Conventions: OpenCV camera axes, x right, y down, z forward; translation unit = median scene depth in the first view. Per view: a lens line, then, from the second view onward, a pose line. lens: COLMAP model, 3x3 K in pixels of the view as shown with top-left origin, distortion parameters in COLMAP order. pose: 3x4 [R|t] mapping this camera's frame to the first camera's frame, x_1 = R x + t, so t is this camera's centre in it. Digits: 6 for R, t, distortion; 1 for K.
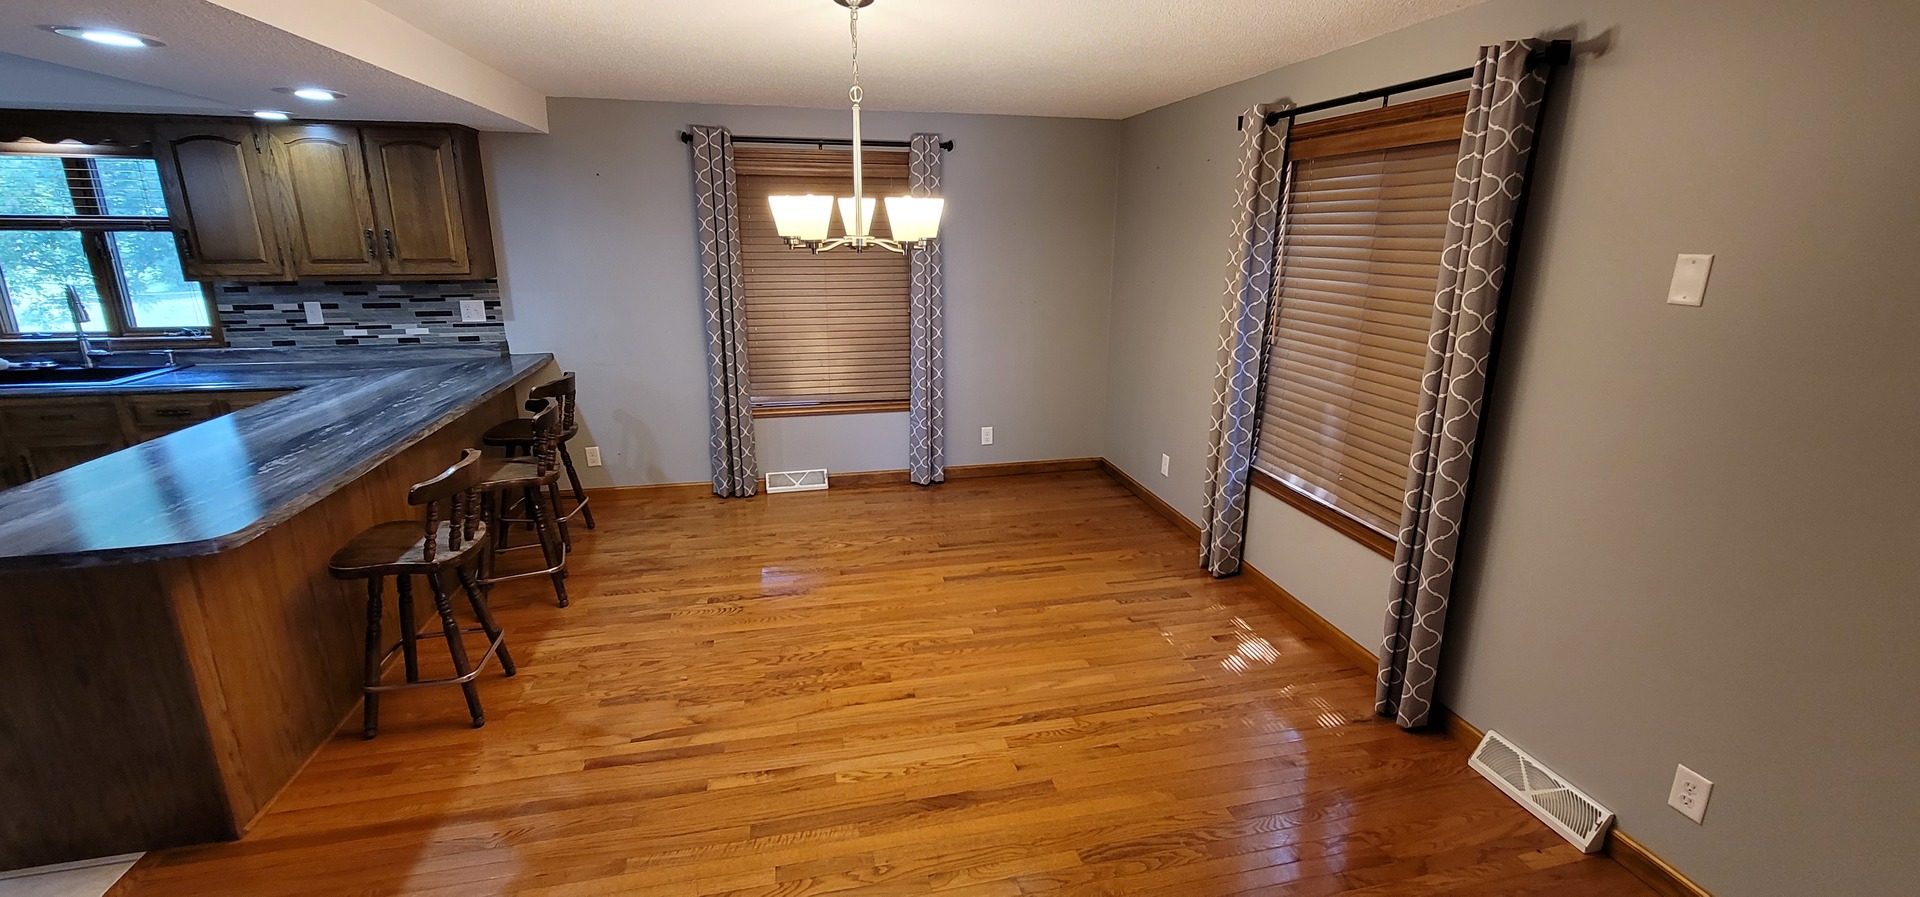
lens RADIAL K [[786.1, 0, 963.8], [0, 786.1, 434.8], [0, 0, 1]] dist [-0.006875, 0.002120]
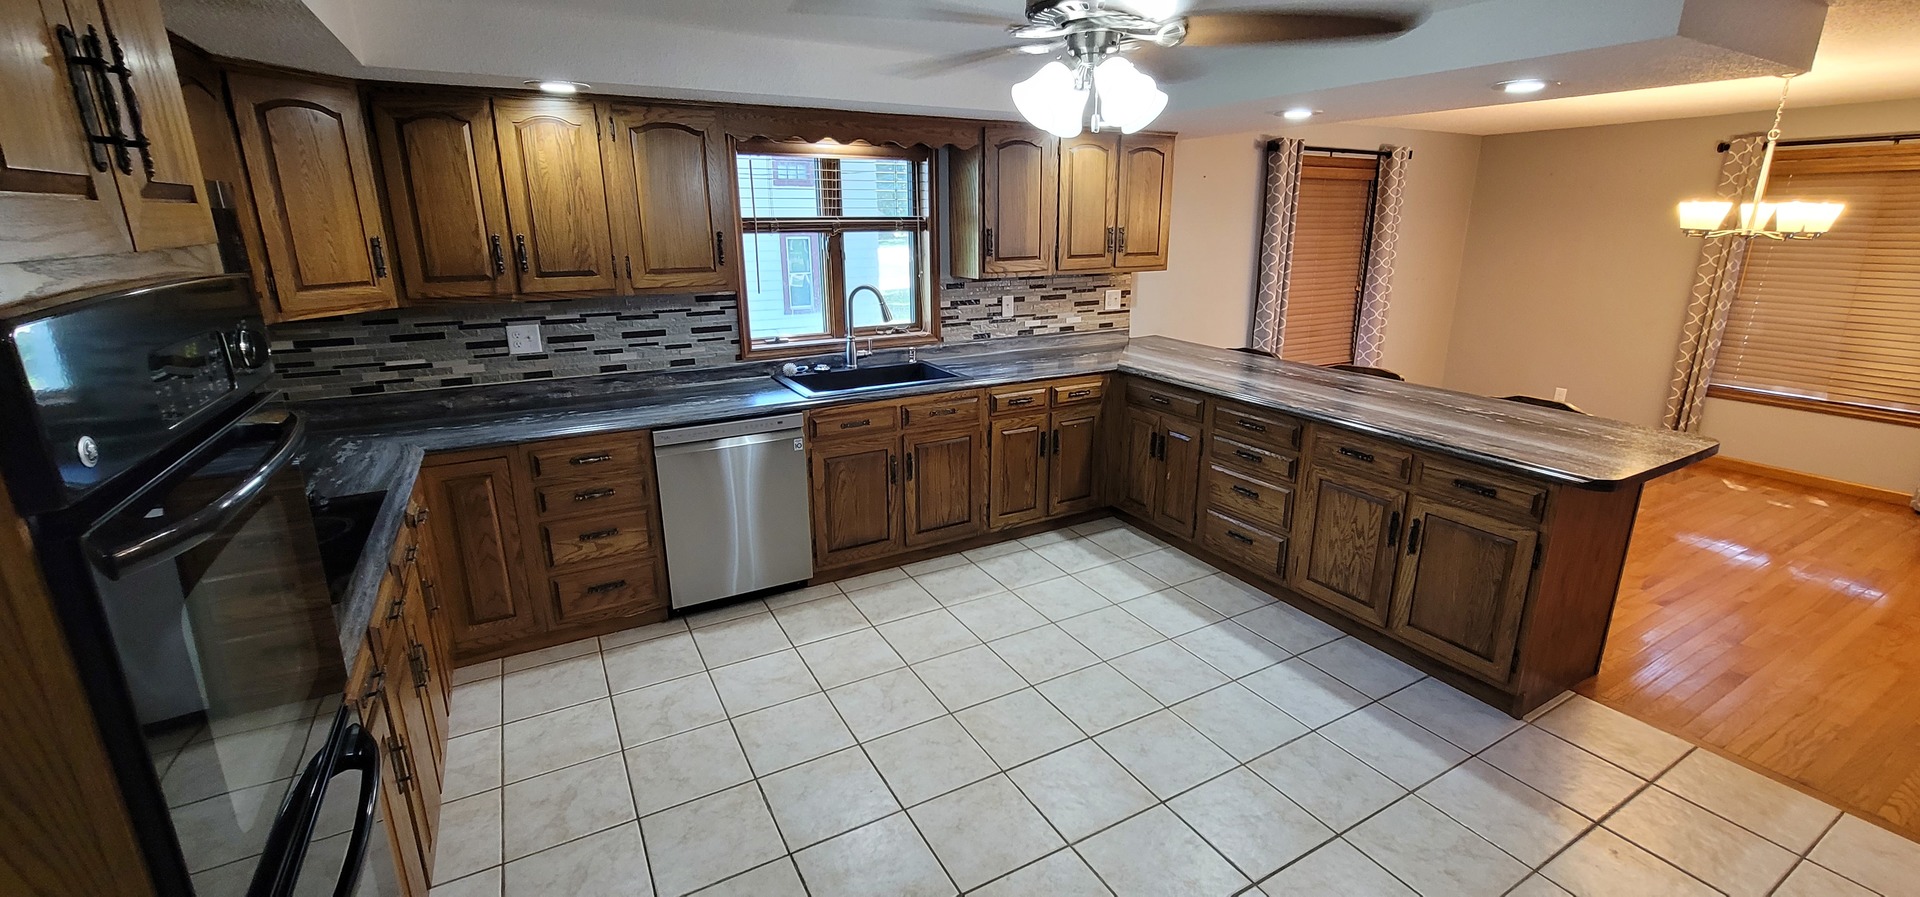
lens RADIAL K [[786.1, 0, 965.2], [0, 786.1, 433.1], [0, 0, 1]] dist [-0.006875, 0.002120]
pose [[0.956819, -0.086000, 0.277670, -1.265482], [0.082644, 0.996295, 0.023790, -0.015251], [-0.278687, 0.000185, 0.960382, -0.006694]]
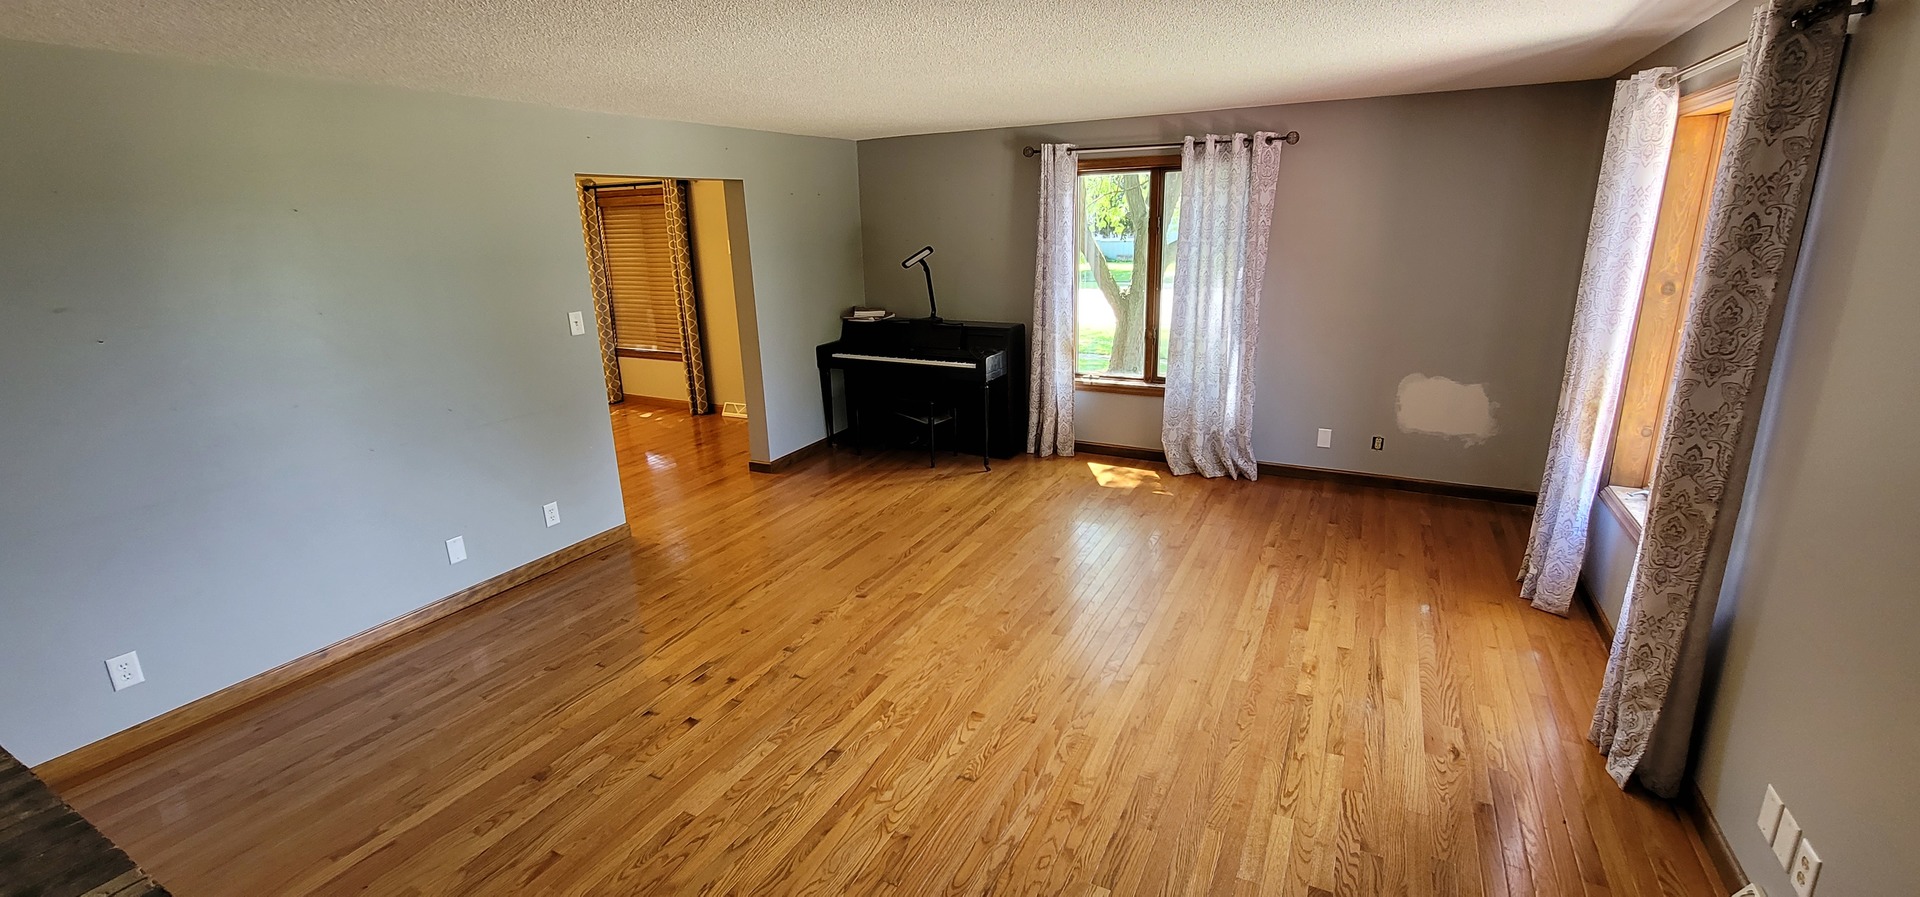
lens RADIAL K [[786.1, 0, 950.1], [0, 786.1, 452.1], [0, 0, 1]] dist [-0.006875, 0.002120]
pose [[0.652713, -0.234044, 0.720548, -0.602146], [0.221117, 0.968527, 0.114291, 0.253494], [-0.724619, 0.084726, 0.683922, -1.025432]]
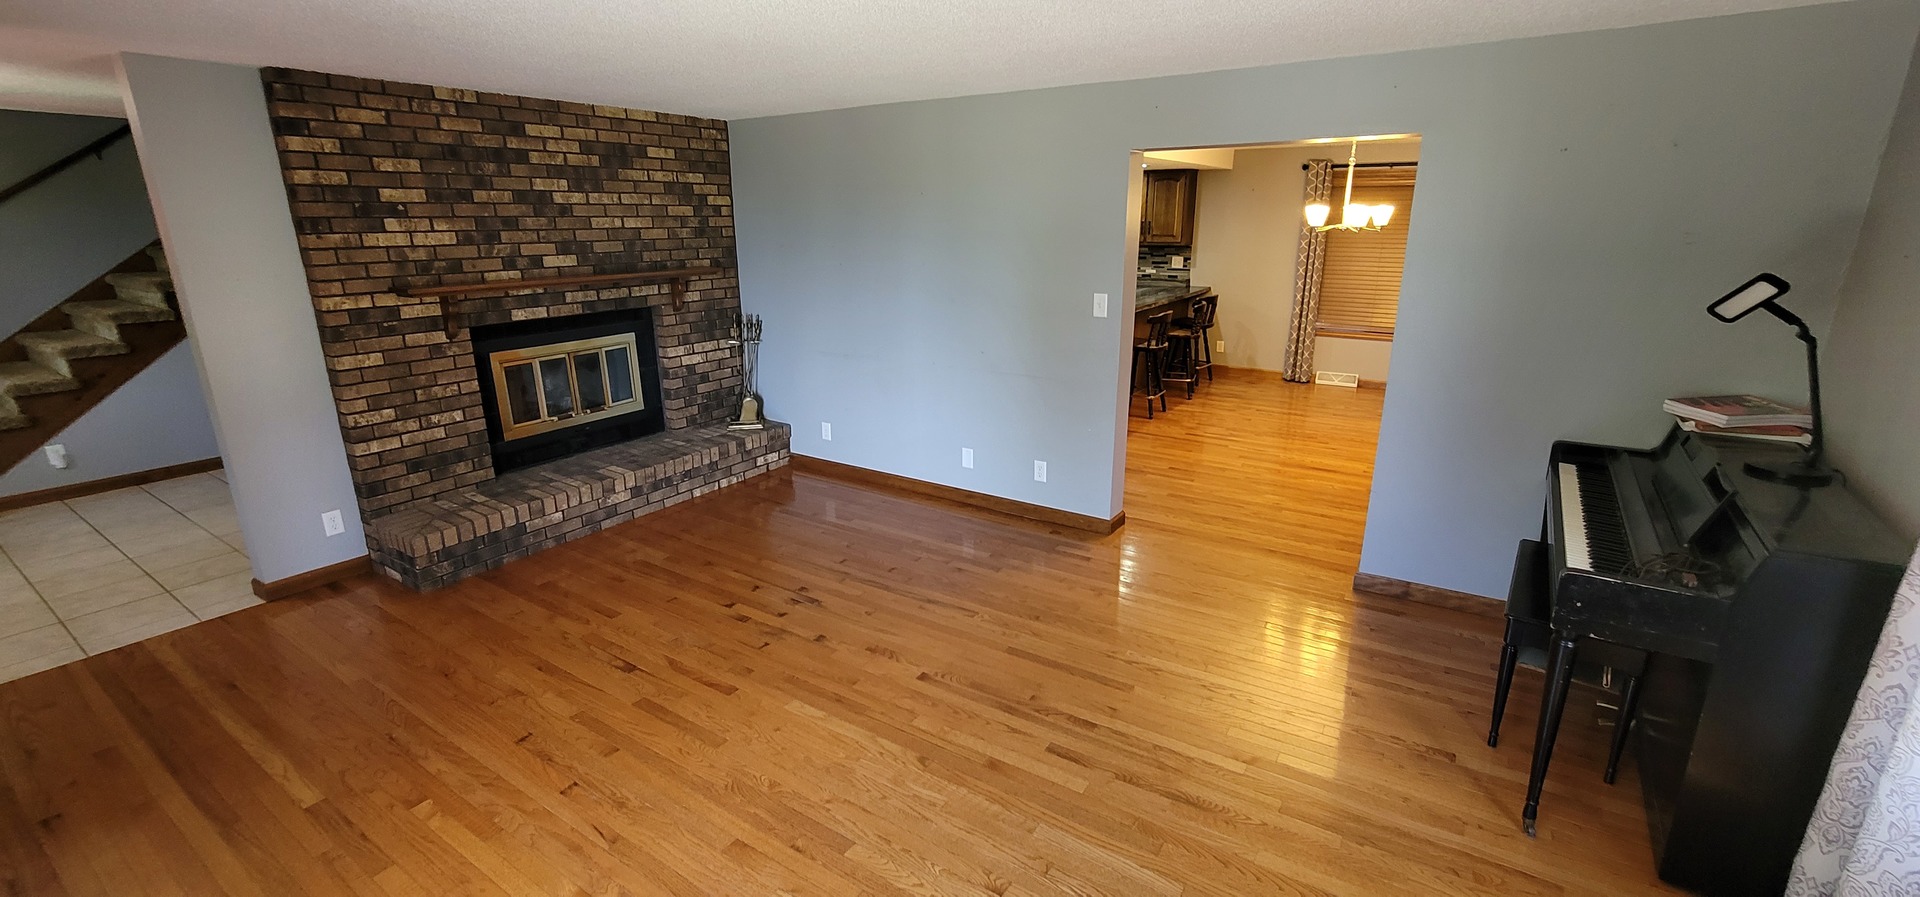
lens RADIAL K [[786.1, 0, 962.1], [0, 786.1, 438.7], [0, 0, 1]] dist [-0.006875, 0.002120]
pose [[0.694147, 0.189040, -0.694567, 0.483158], [-0.175271, 0.980247, 0.091628, 0.205117], [0.698169, 0.058134, 0.713569, -0.811518]]
